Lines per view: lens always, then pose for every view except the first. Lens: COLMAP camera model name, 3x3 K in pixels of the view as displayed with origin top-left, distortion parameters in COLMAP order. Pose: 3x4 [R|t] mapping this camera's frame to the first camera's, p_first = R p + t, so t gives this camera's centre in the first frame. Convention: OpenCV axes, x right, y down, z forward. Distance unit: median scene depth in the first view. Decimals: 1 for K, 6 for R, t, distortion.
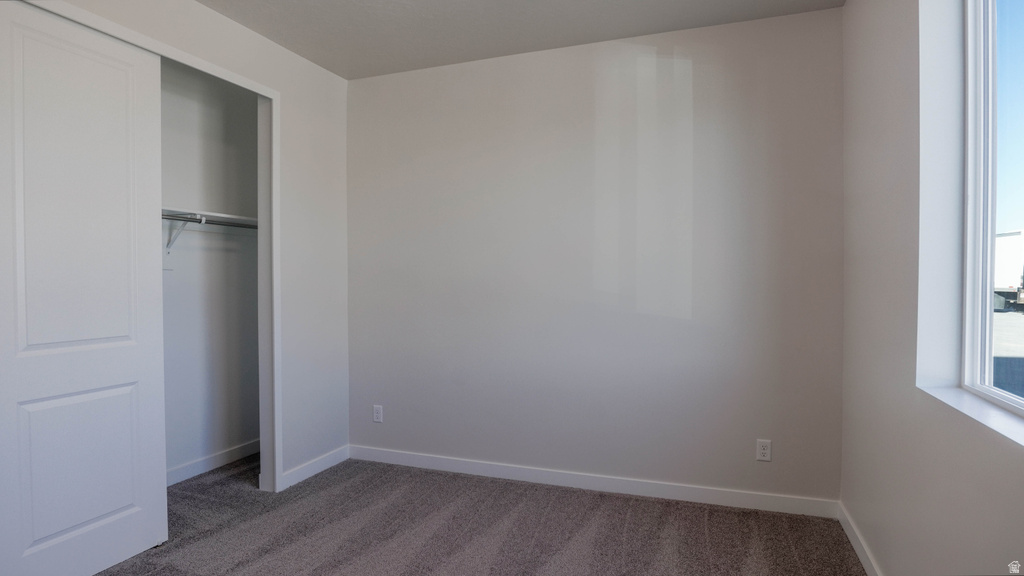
lens RADIAL K [[555.2, 0, 511.4], [0, 555.2, 290.4], [0, 0, 1]] dist [-0.041092, 0.008644]
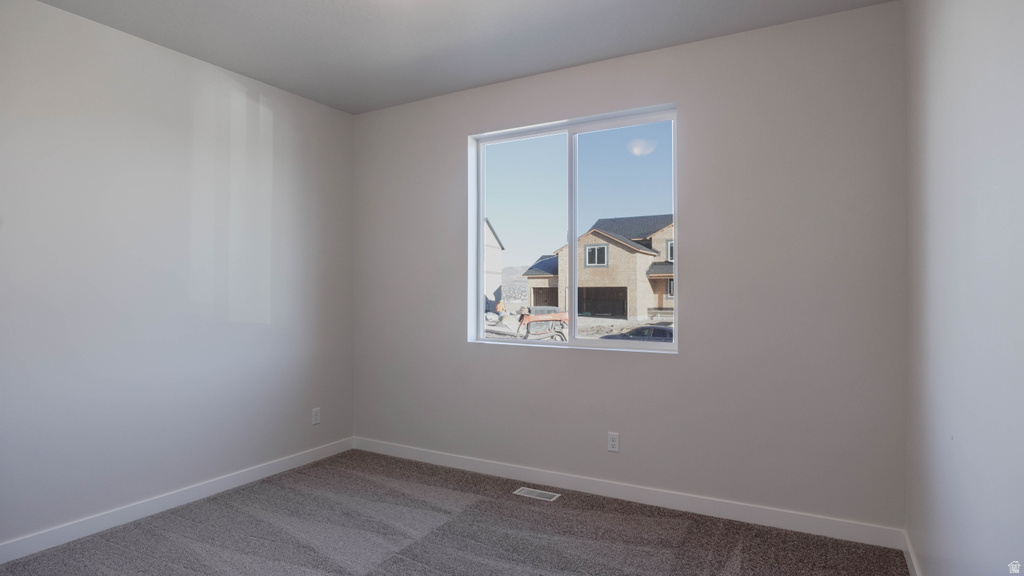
lens RADIAL K [[555.2, 0, 511.4], [0, 555.2, 290.4], [0, 0, 1]] dist [-0.041092, 0.008644]
pose [[0.156180, 0.003419, 0.987723, -0.819569], [0.014139, 0.999884, -0.005697, -0.007798], [-0.987627, 0.014856, 0.156114, 0.298181]]
